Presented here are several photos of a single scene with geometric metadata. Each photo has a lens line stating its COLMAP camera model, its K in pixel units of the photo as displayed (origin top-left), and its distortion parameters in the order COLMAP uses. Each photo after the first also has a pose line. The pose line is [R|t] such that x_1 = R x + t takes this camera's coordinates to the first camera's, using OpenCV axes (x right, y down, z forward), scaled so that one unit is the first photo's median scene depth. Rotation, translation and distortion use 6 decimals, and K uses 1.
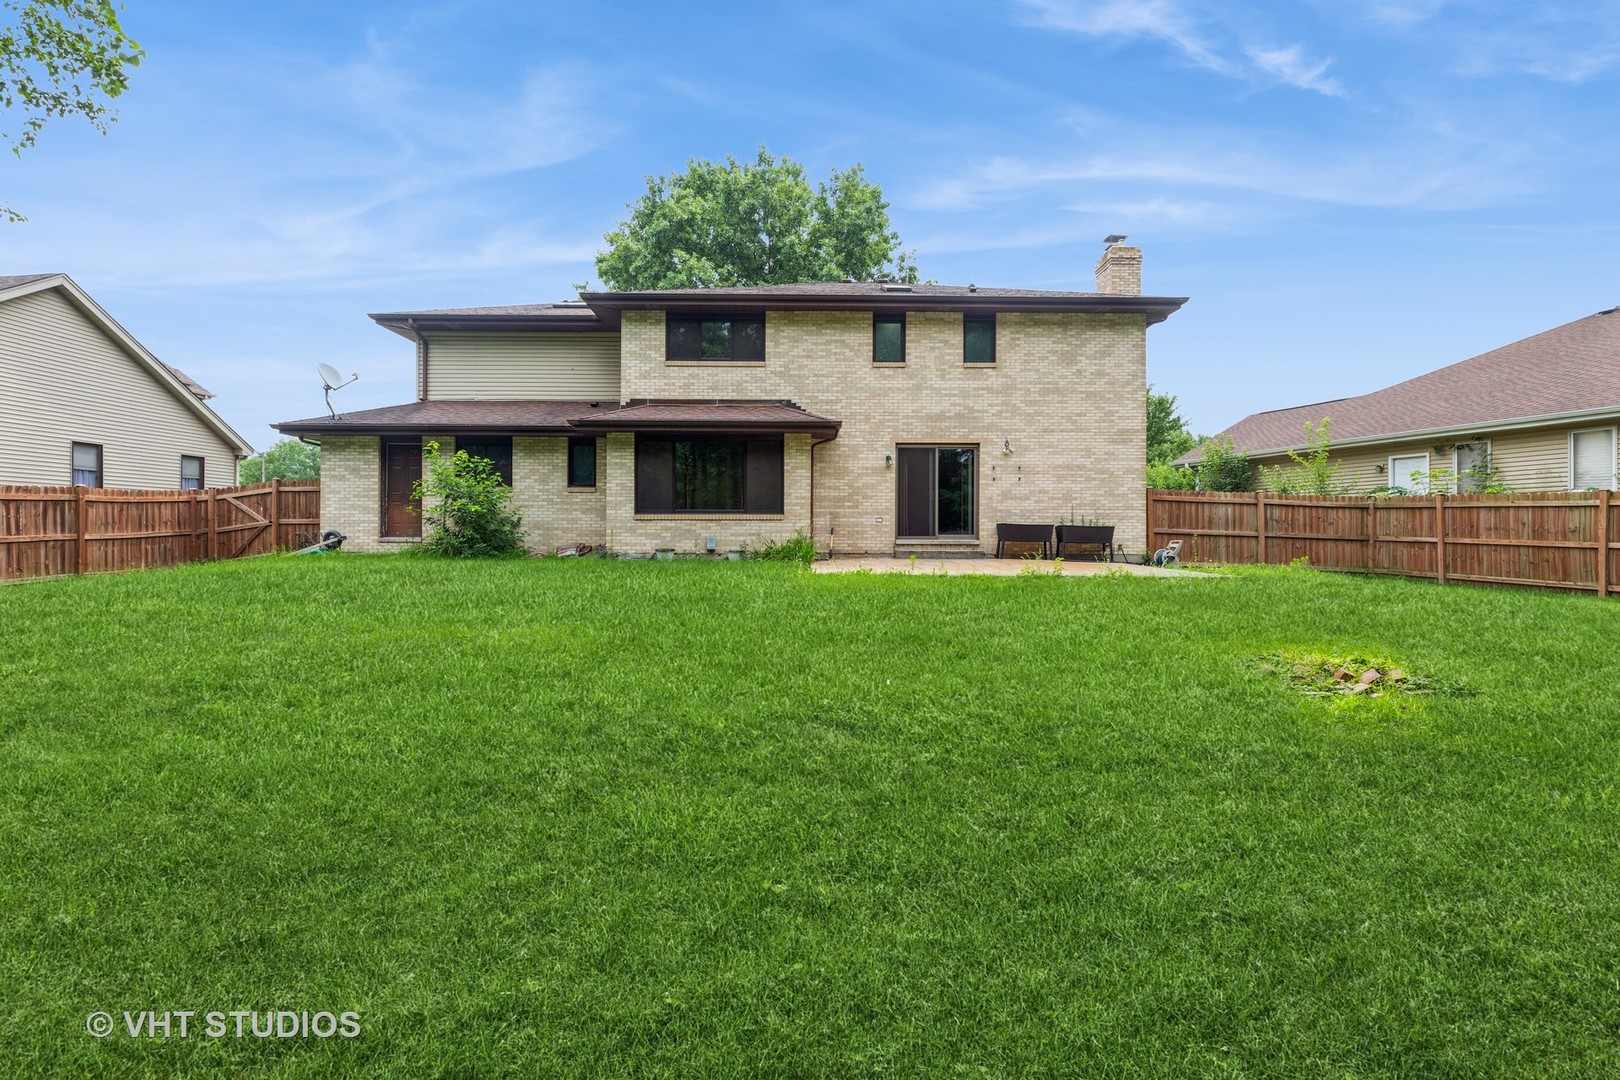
lens RADIAL K [[723.0, 0, 810.0], [0, 723.0, 540.0], [0, 0, 1]] dist [0.000514, 0.000762]
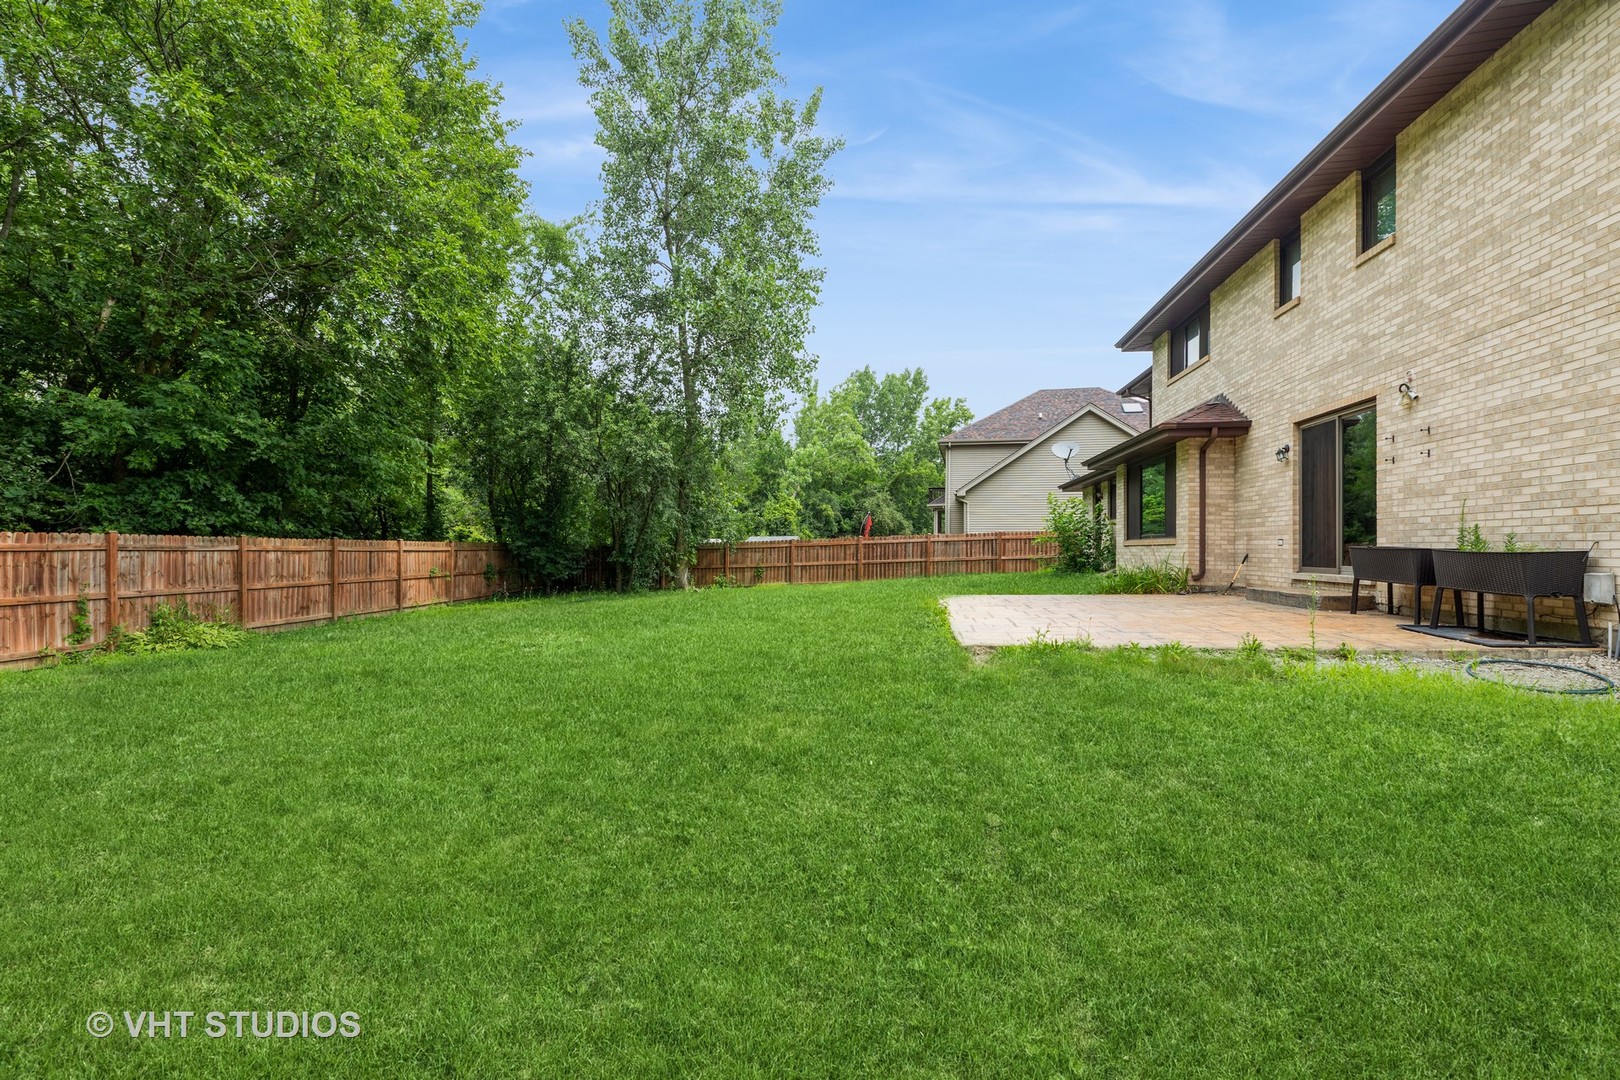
lens RADIAL K [[723.0, 0, 810.0], [0, 723.0, 540.0], [0, 0, 1]] dist [0.000514, 0.000762]
pose [[-0.135663, -0.016594, -0.990616, 0.819833], [-0.011676, 0.999817, -0.015149, -0.014624], [0.990686, 0.009511, -0.135832, 0.659191]]
